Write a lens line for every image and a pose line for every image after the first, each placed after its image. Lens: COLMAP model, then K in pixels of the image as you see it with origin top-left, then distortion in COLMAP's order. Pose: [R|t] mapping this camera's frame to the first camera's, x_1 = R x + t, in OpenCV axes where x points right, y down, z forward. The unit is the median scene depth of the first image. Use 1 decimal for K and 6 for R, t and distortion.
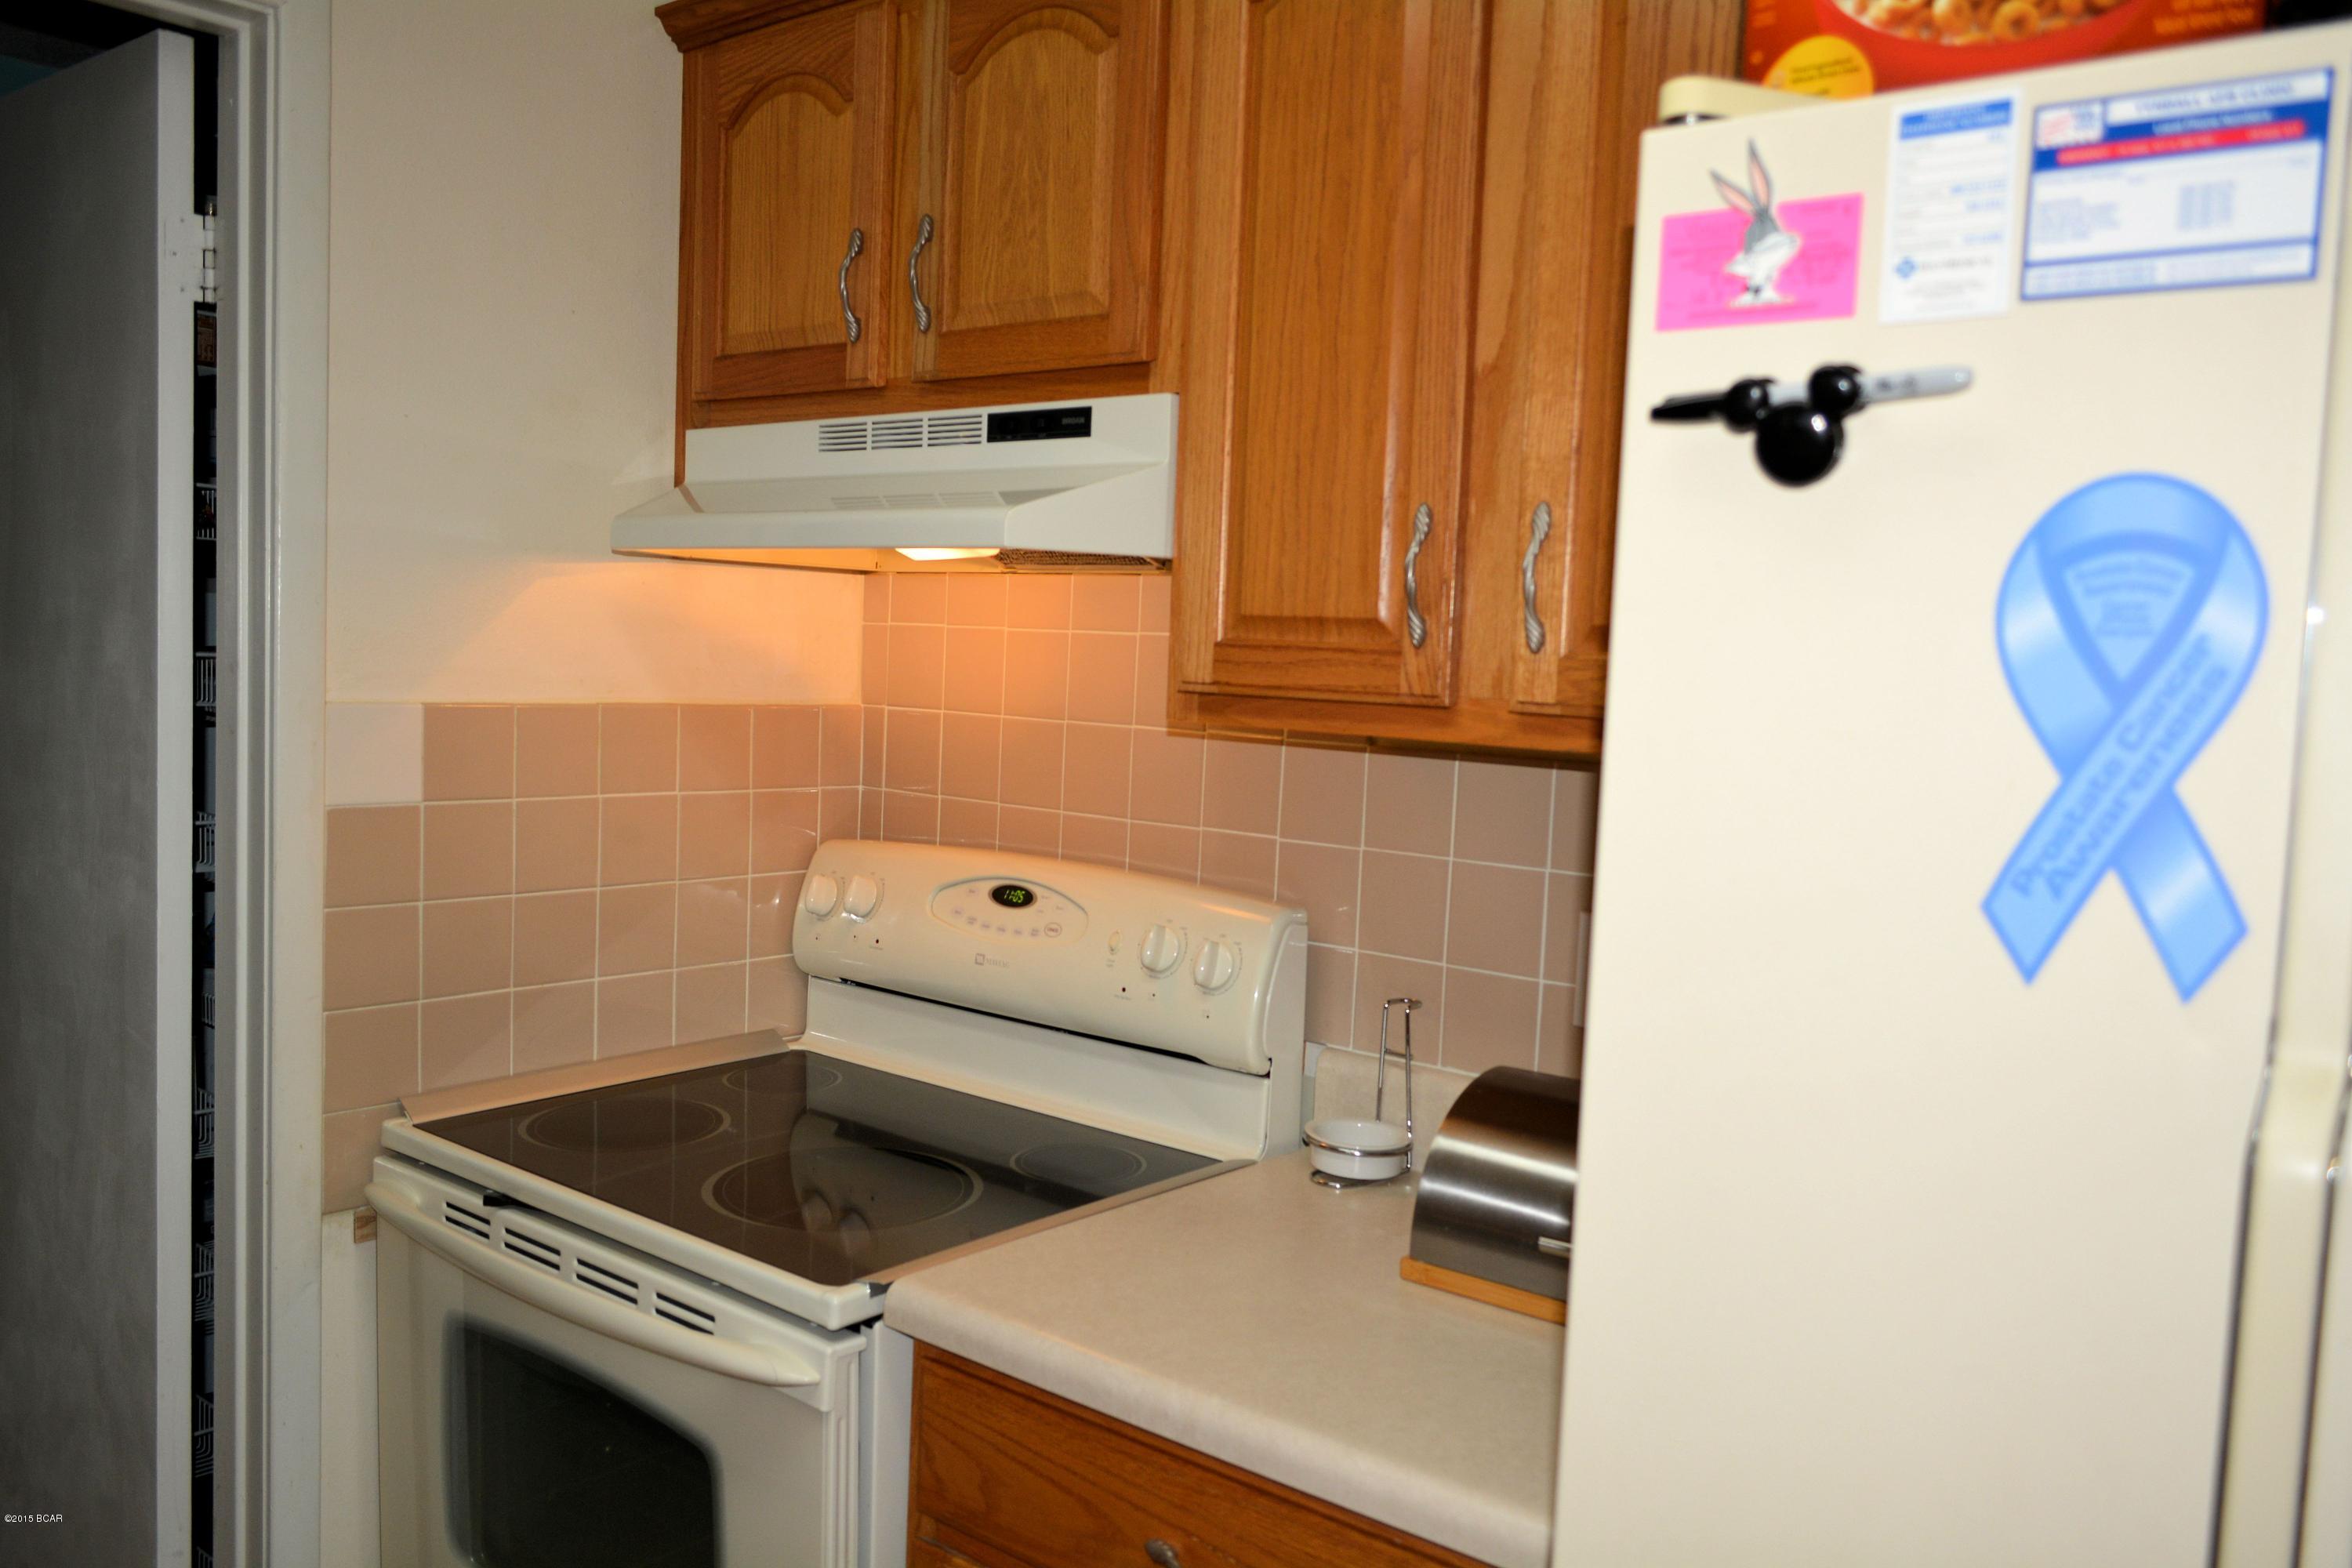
lens RADIAL K [[1843.4, 0, 1176.0], [0, 1843.4, 784.0], [0, 0, 1]] dist [-0.005341, 0.006168]
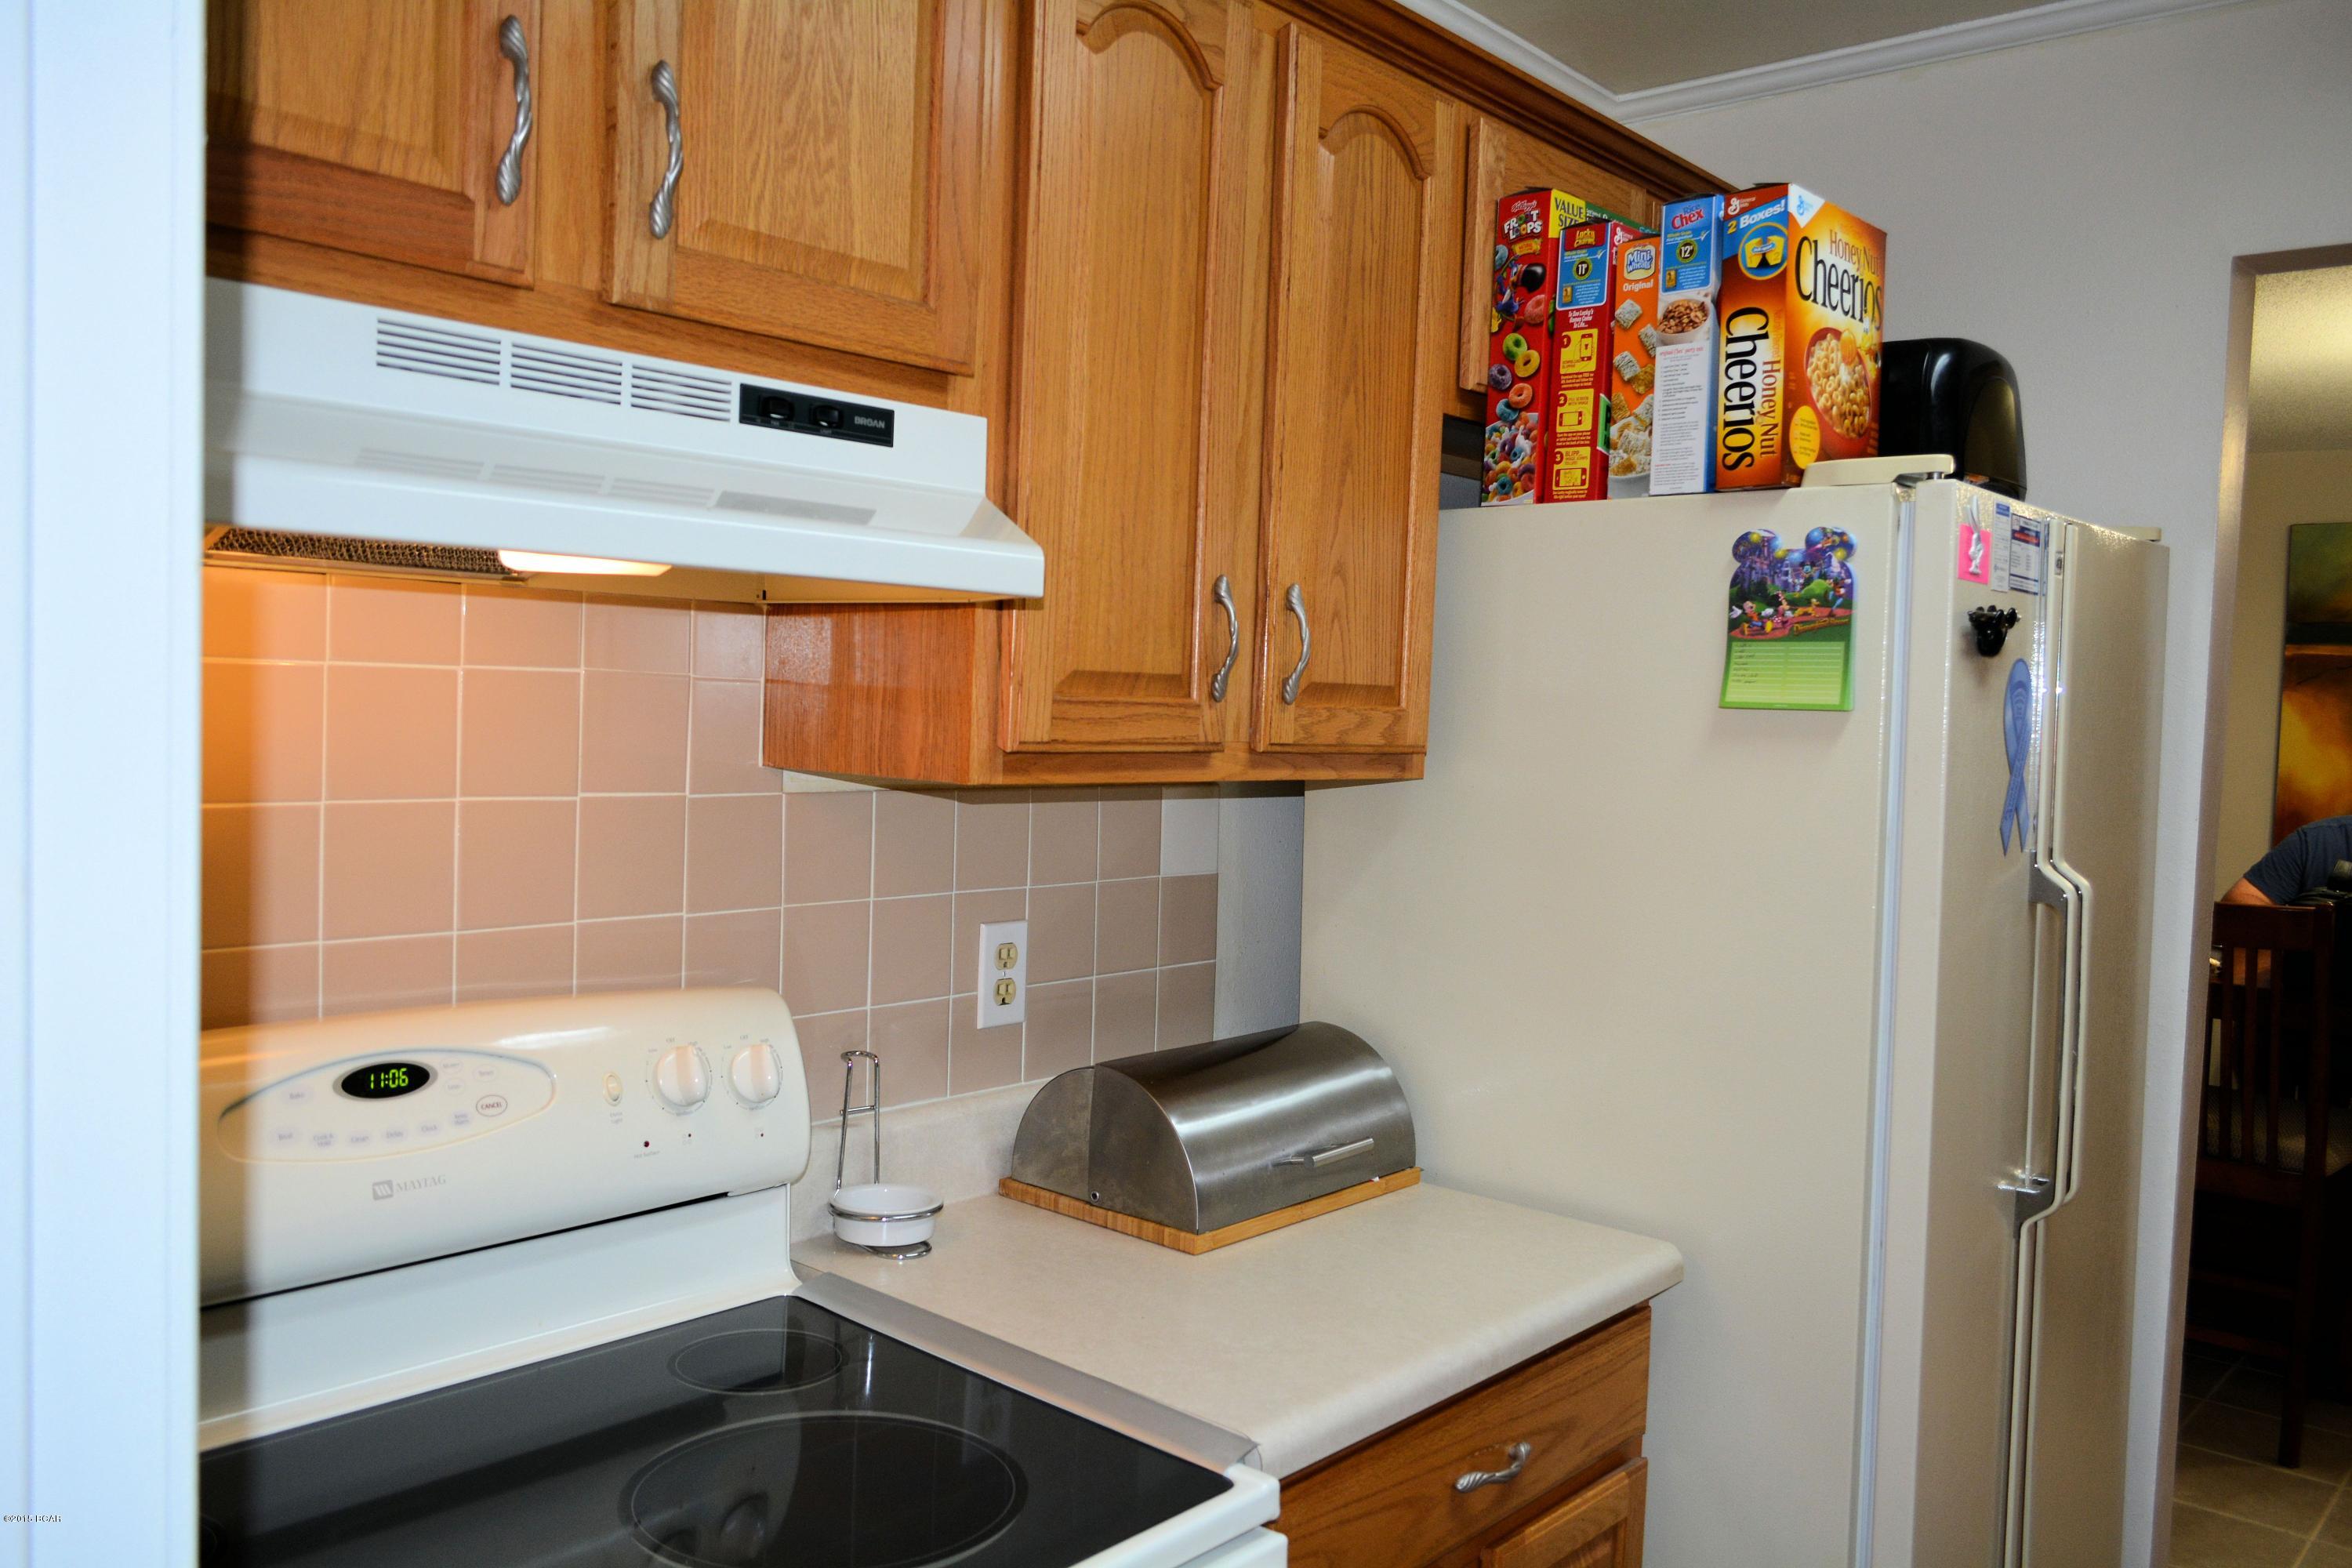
lens RADIAL K [[1843.4, 0, 1176.0], [0, 1843.4, 784.0], [0, 0, 1]] dist [-0.005341, 0.006168]
pose [[0.024926, -0.089358, 0.995688, -0.834573], [0.039063, 0.995323, 0.088348, -0.103261], [-0.998926, 0.036692, 0.028300, 0.823683]]
